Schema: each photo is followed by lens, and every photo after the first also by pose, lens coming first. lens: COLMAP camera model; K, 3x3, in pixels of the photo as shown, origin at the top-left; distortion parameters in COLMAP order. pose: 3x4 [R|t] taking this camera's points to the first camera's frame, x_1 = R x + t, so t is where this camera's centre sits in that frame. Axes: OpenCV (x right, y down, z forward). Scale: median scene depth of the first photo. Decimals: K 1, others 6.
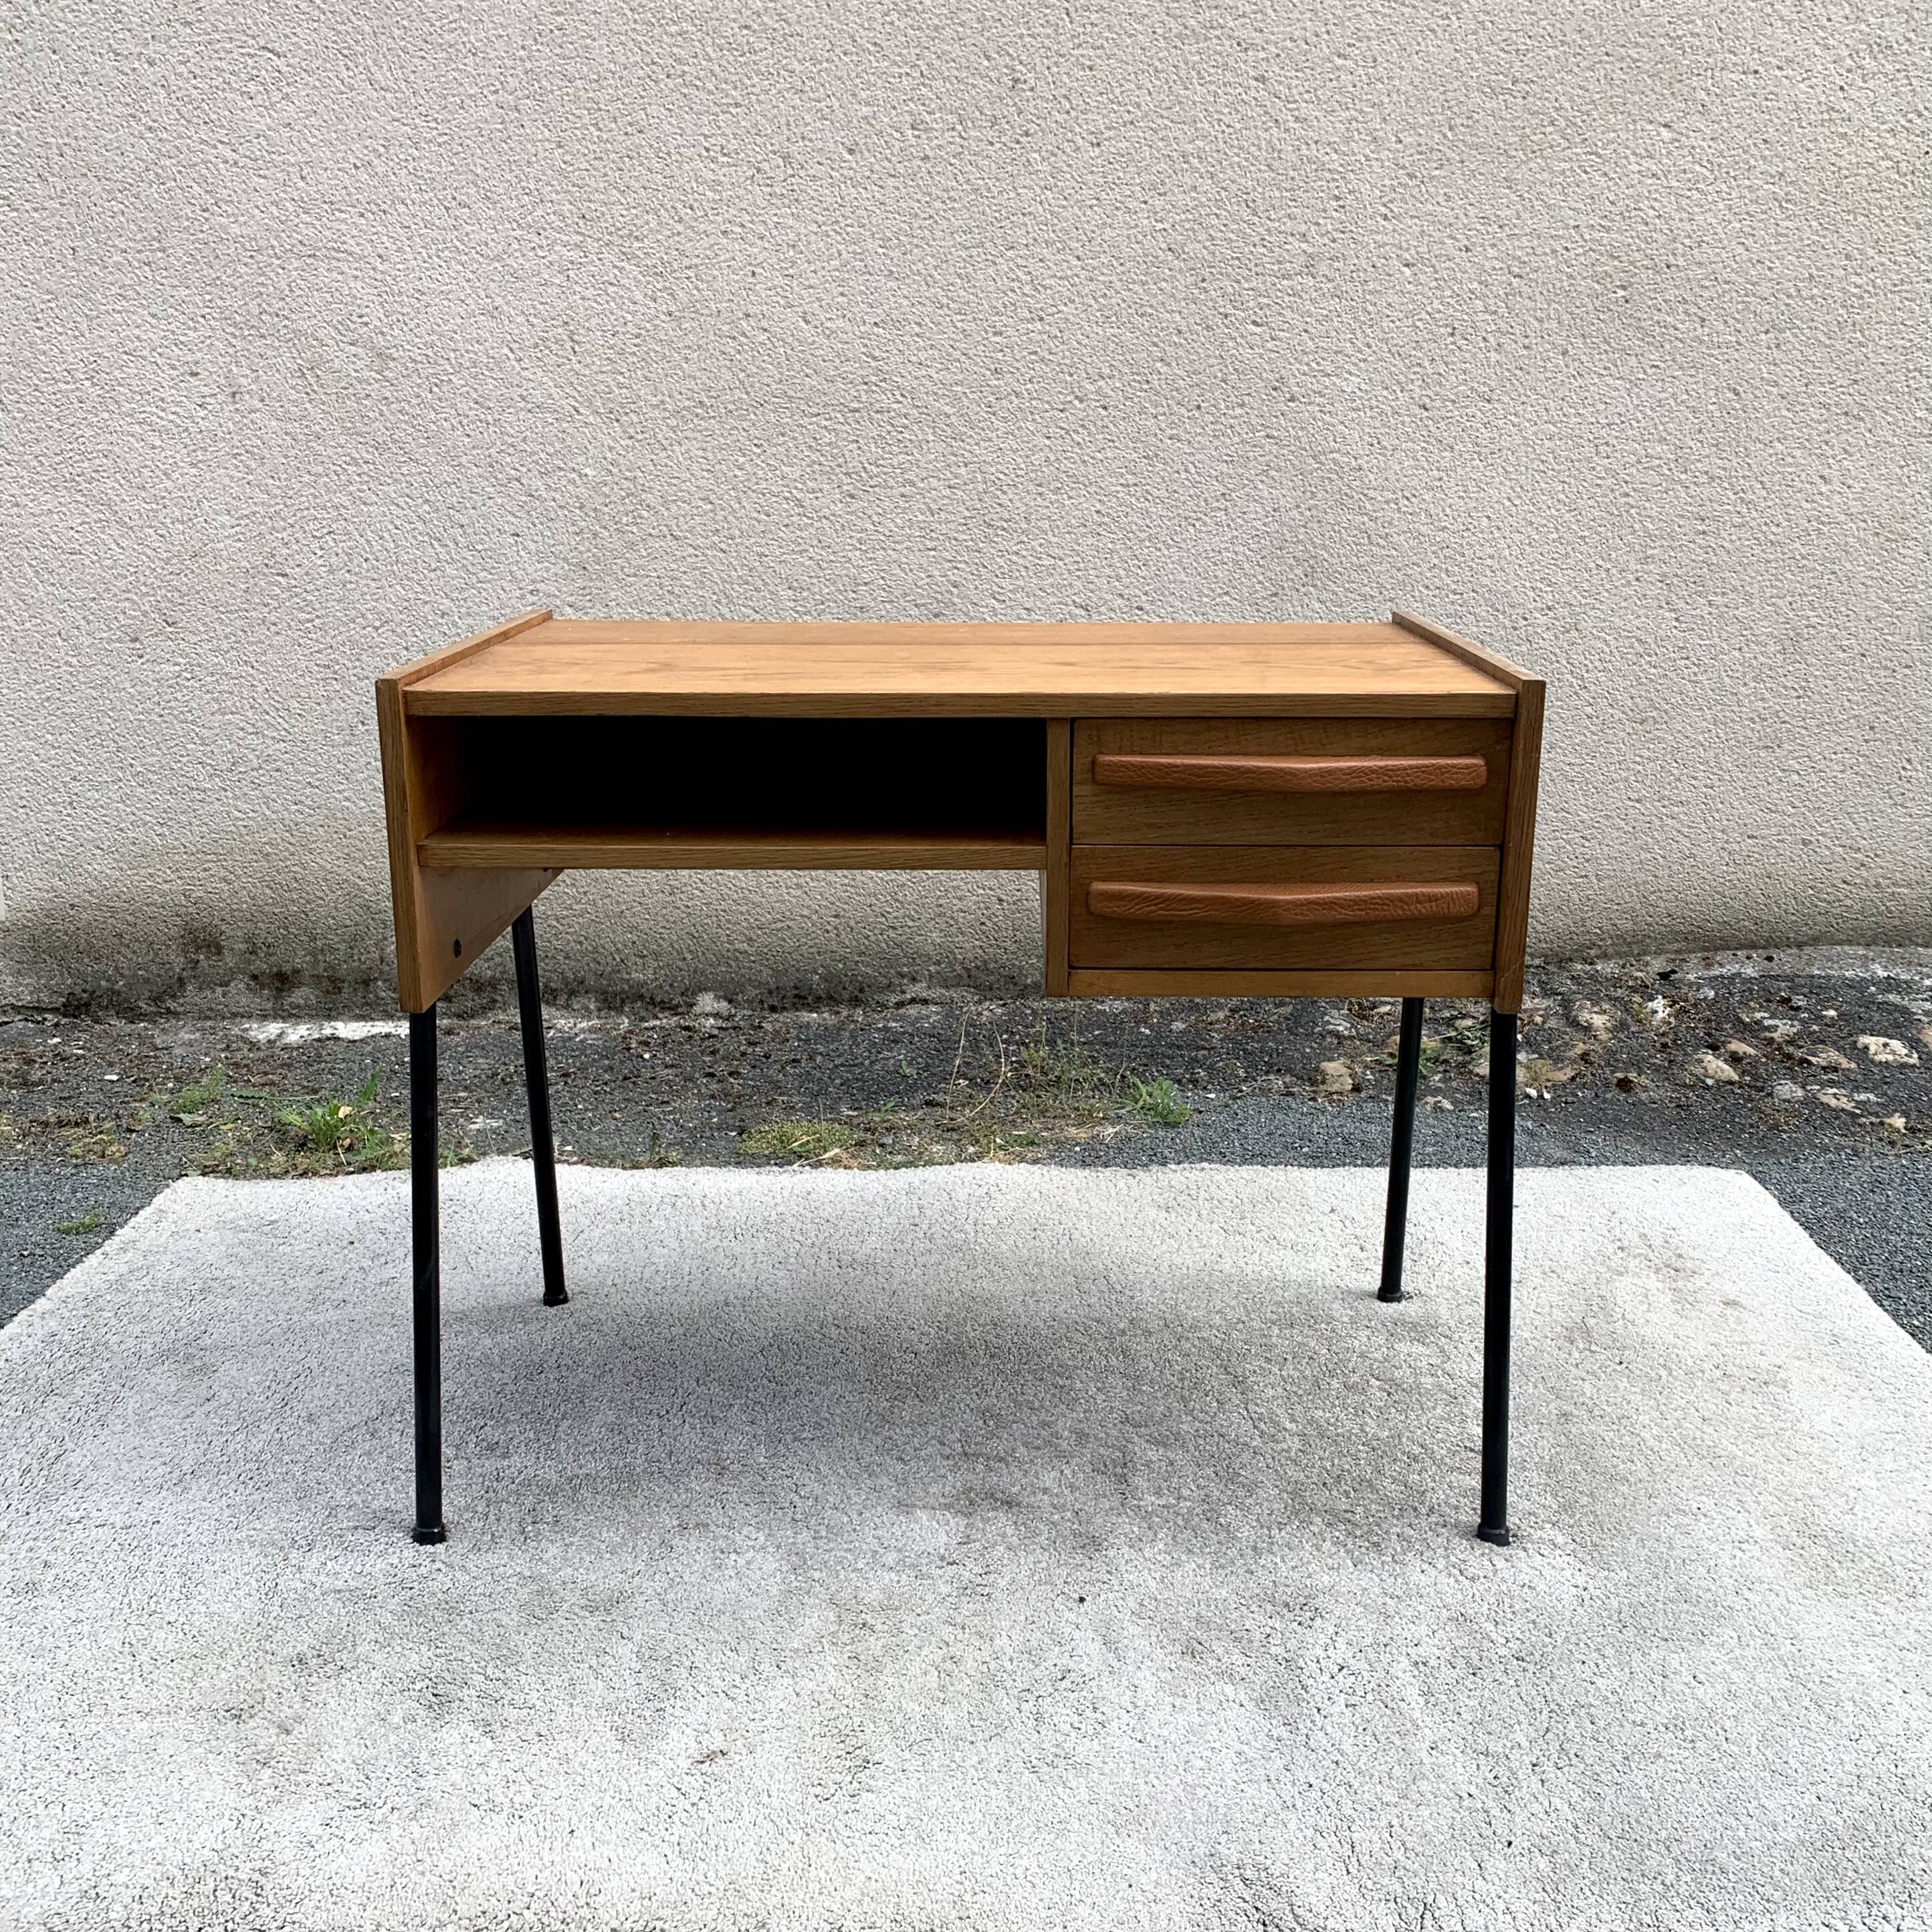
lens RADIAL K [[2023.1, 0, 1008.9], [0, 2023.1, 983.2], [0, 0, 1]] dist [0.147412, -0.406791]
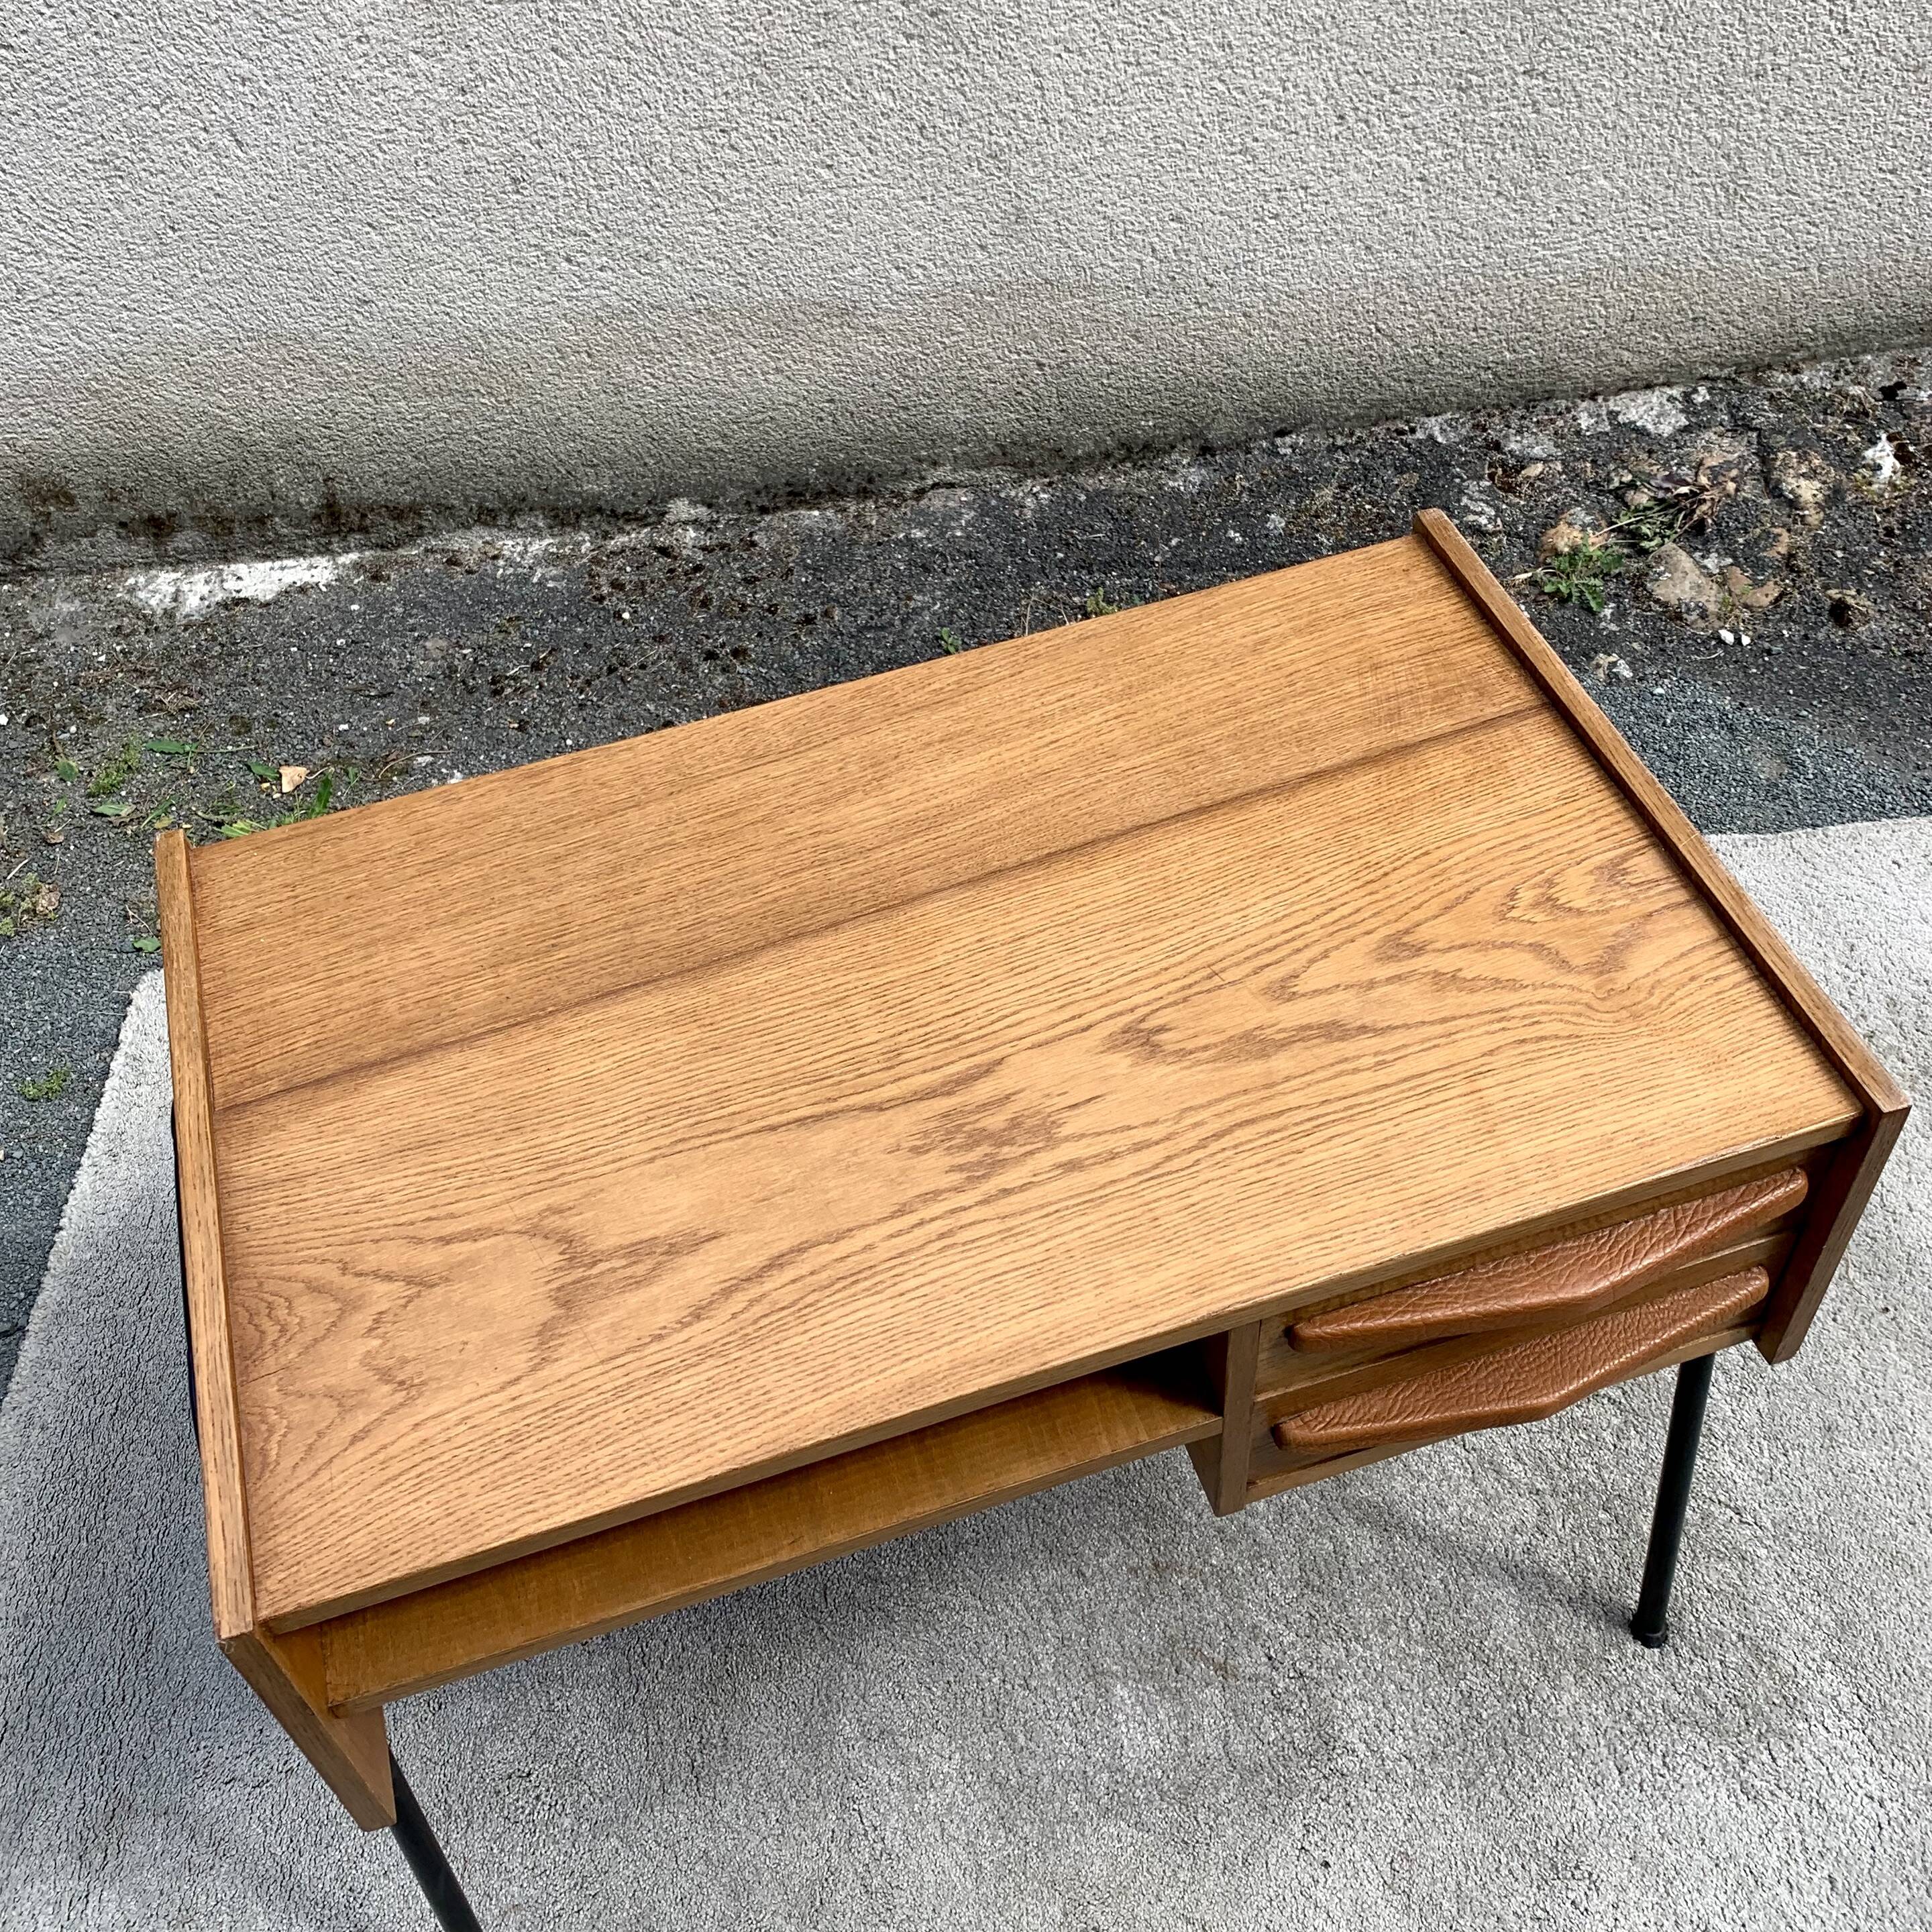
lens RADIAL K [[2071.3, 0, 940.0], [0, 2071.3, 871.3], [0, 0, 1]] dist [-0.001742, 0.013921]
pose [[0.996125, -0.084024, -0.025971, -0.040936], [0.085169, 0.848032, 0.523056, -0.313257], [-0.021925, -0.523242, 0.851902, 0.245048]]
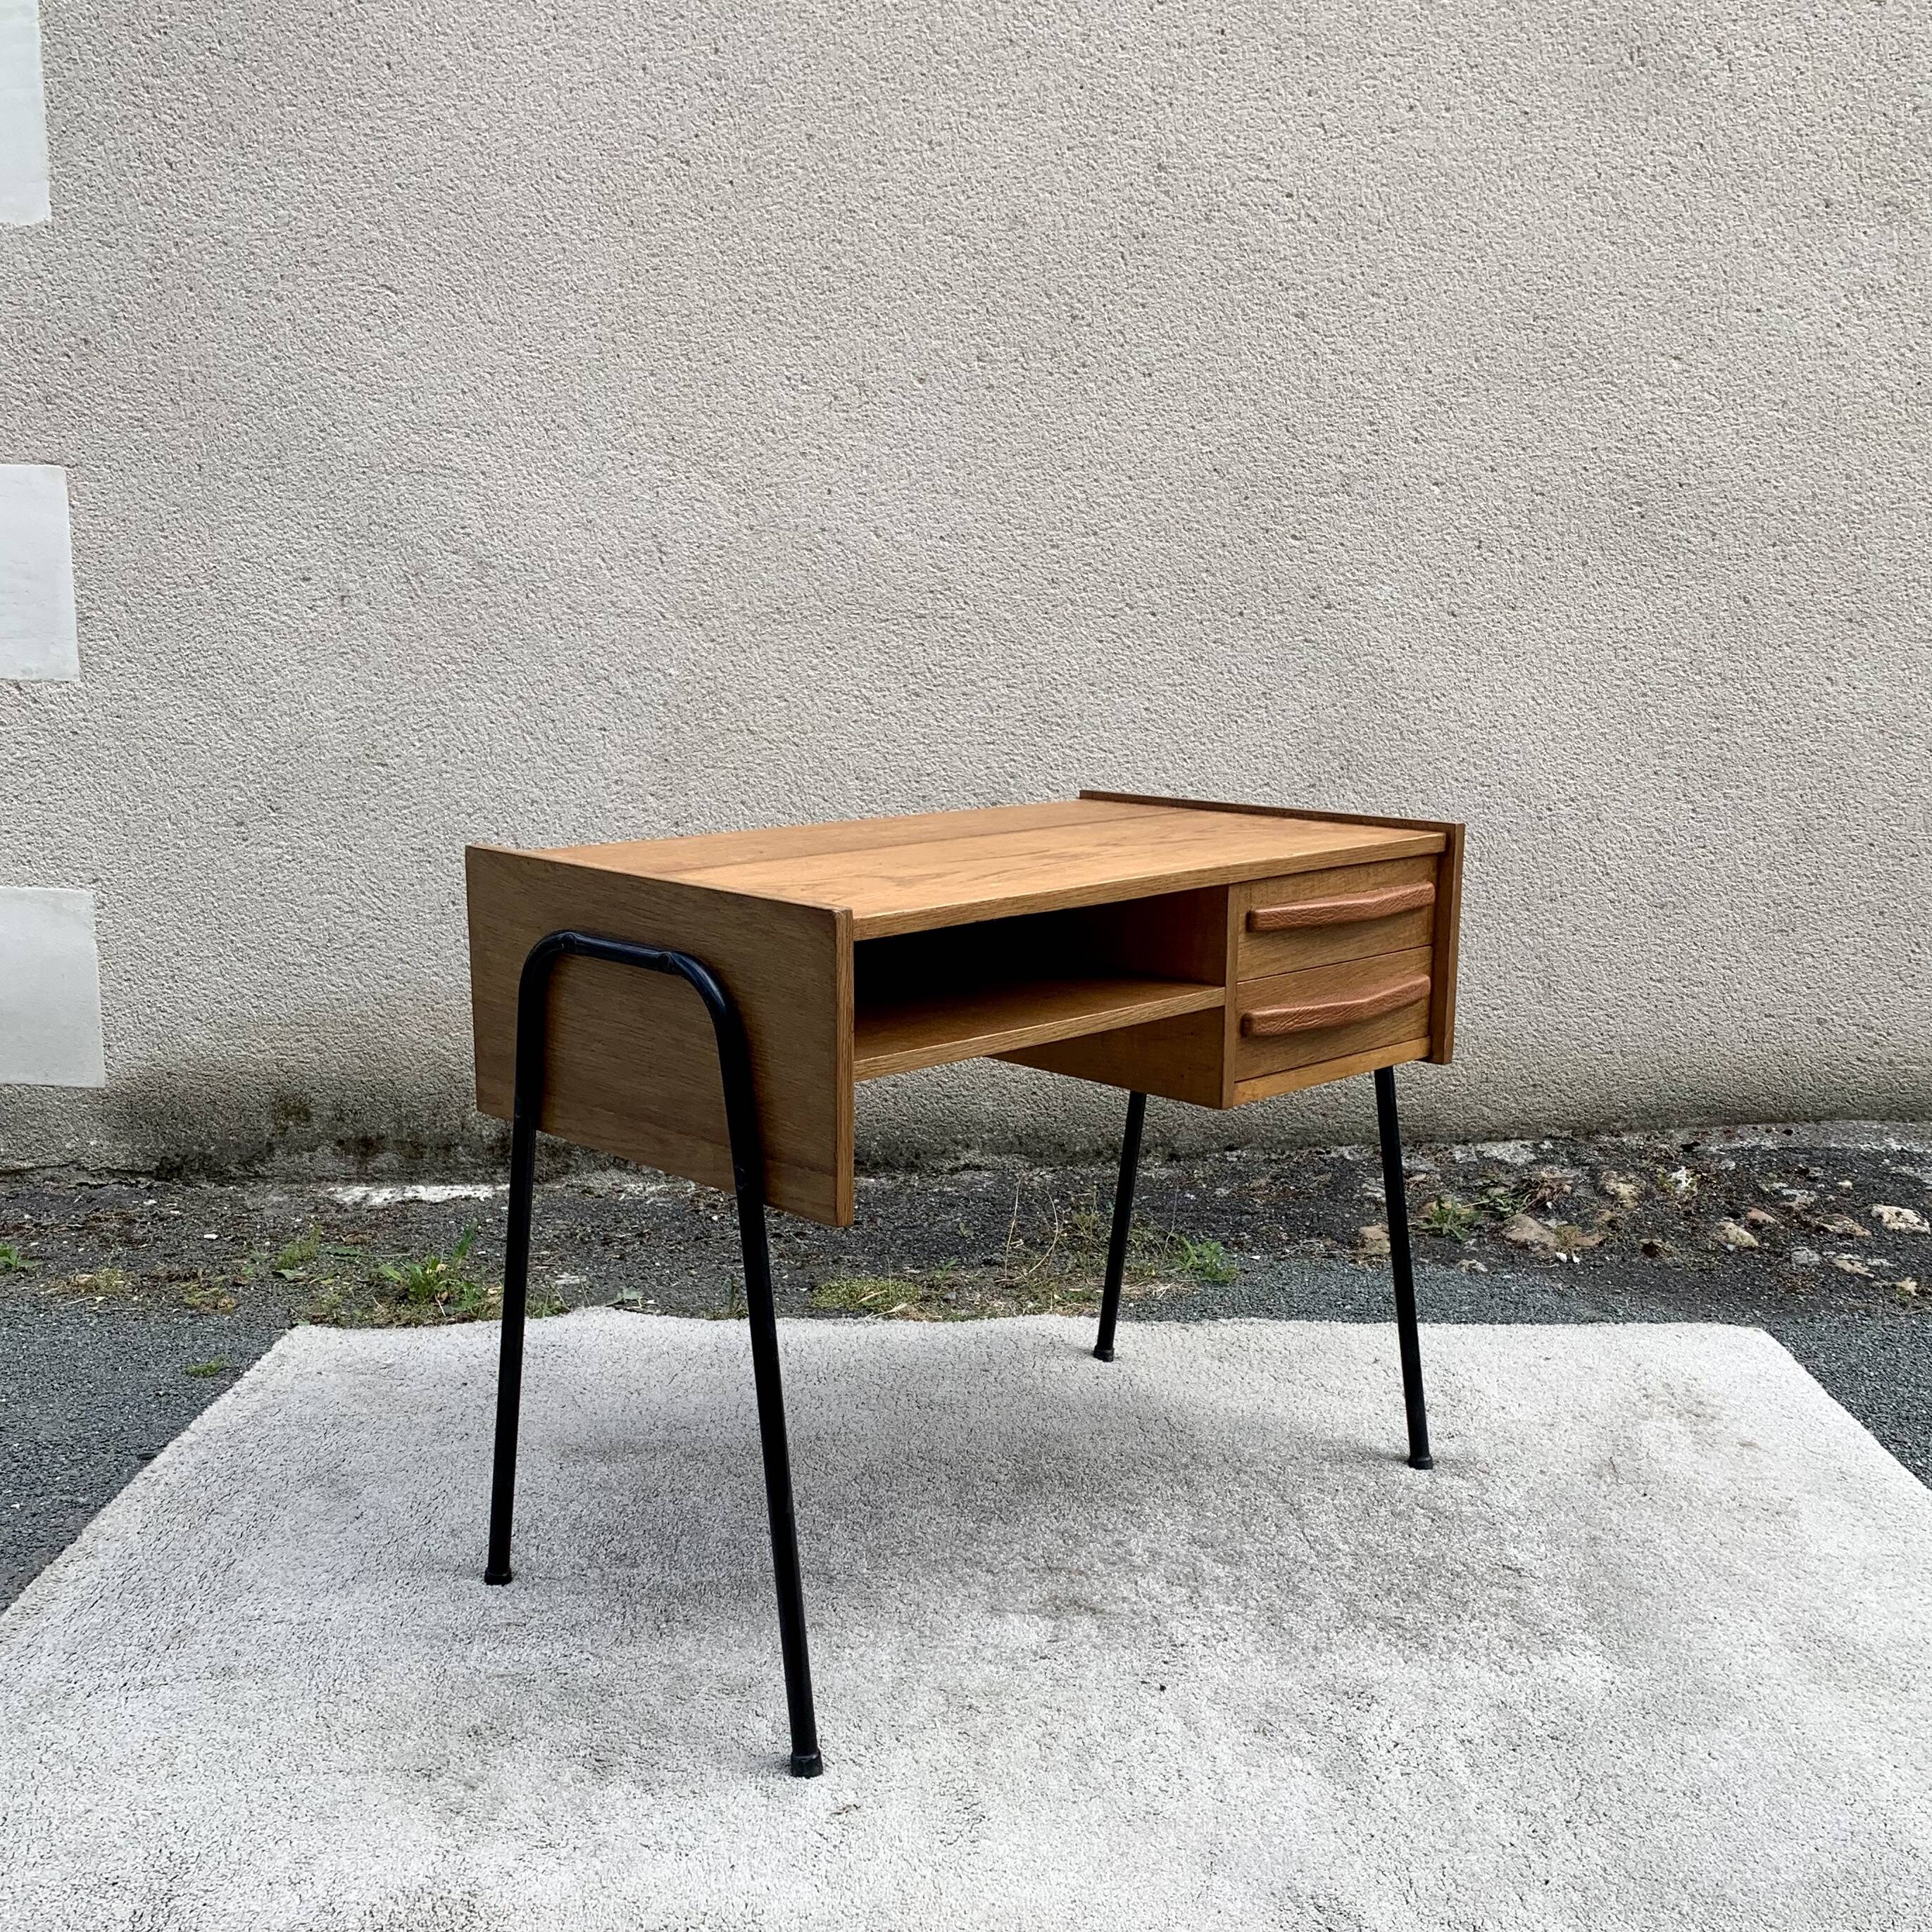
lens RADIAL K [[2120.5, 0, 993.7], [0, 2120.5, 1039.2], [0, 0, 1]] dist [0.189165, -0.583948]
pose [[0.999953, 0.004741, -0.008441, -0.026668], [-0.005243, 0.998153, -0.060528, 0.009858], [0.008138, 0.060569, 0.998131, -0.108674]]
